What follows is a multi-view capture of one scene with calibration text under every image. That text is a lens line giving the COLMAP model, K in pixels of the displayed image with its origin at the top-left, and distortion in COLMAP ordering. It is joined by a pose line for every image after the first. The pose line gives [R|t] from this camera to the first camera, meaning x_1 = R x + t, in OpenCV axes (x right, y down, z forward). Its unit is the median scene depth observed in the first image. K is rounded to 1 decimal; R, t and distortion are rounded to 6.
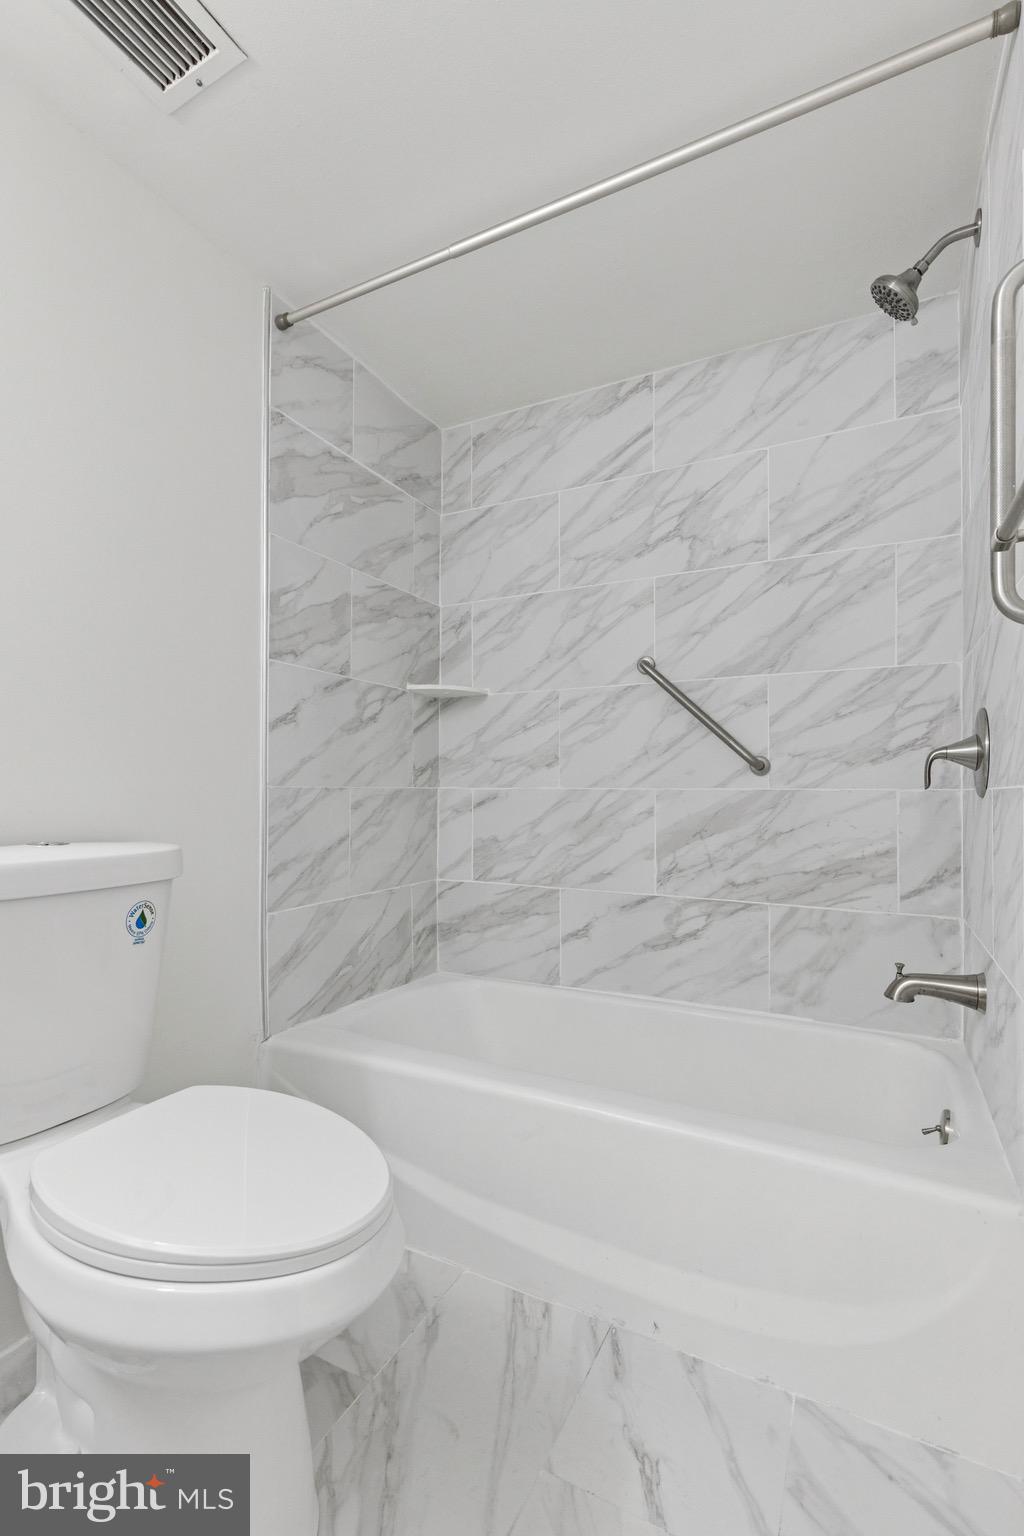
lens RADIAL K [[713.7, 0, 520.5], [0, 713.7, 743.4], [0, 0, 1]] dist [0.009831, -0.001372]
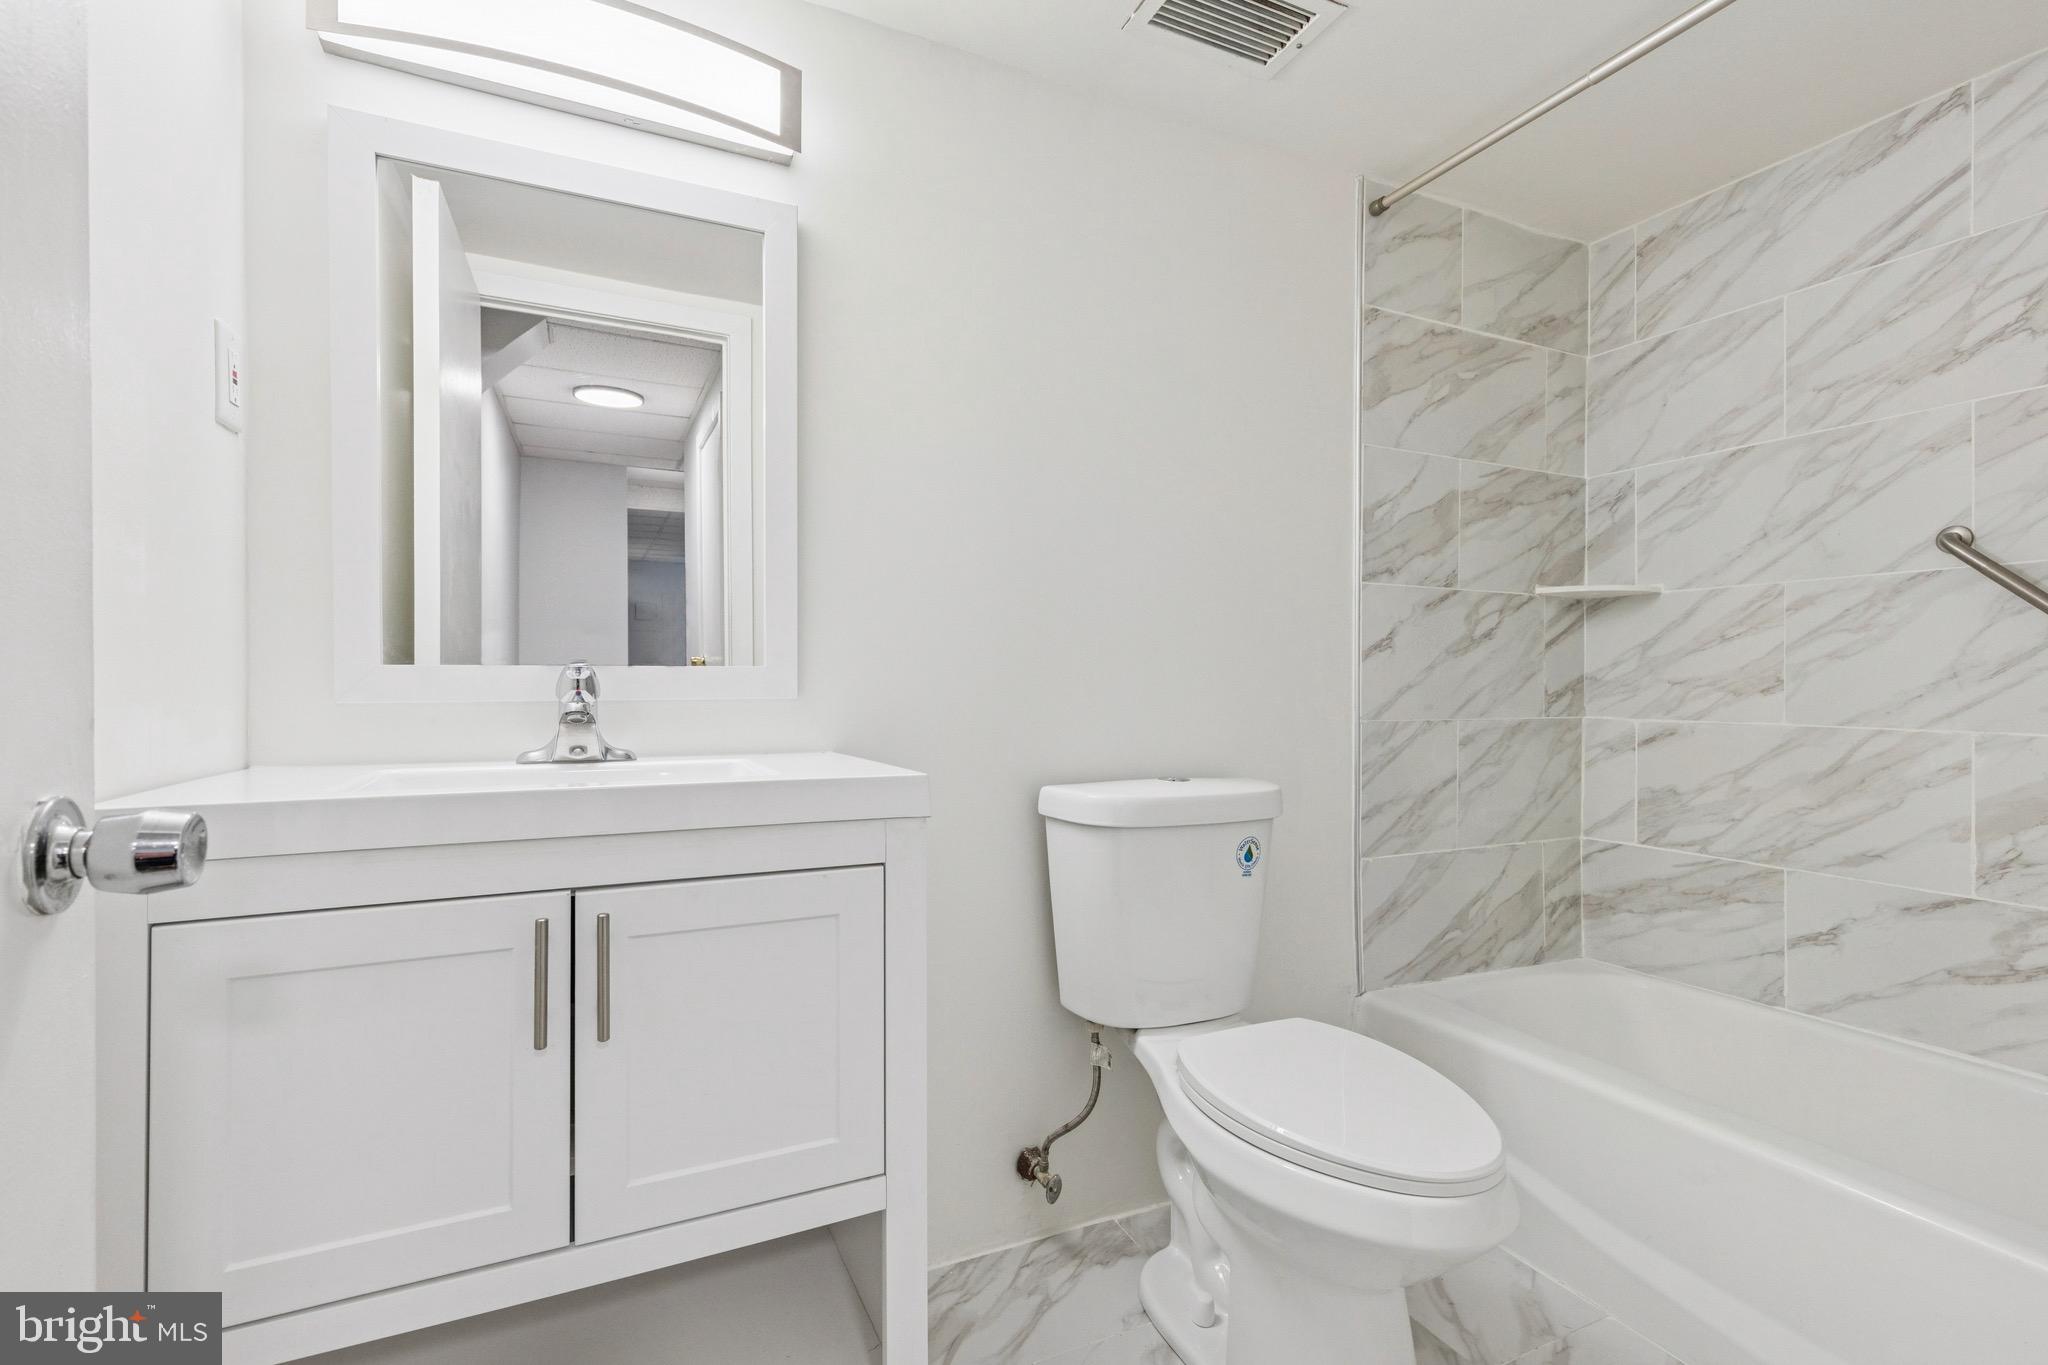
lens RADIAL K [[951.6, 0, 1048.6], [0, 951.6, 709.1], [0, 0, 1]] dist [0.009831, -0.001372]
pose [[0.801047, 0.017906, -0.598334, 0.043079], [0.032570, 0.996768, 0.073434, -0.047290], [0.597715, -0.078311, 0.797875, -0.167301]]
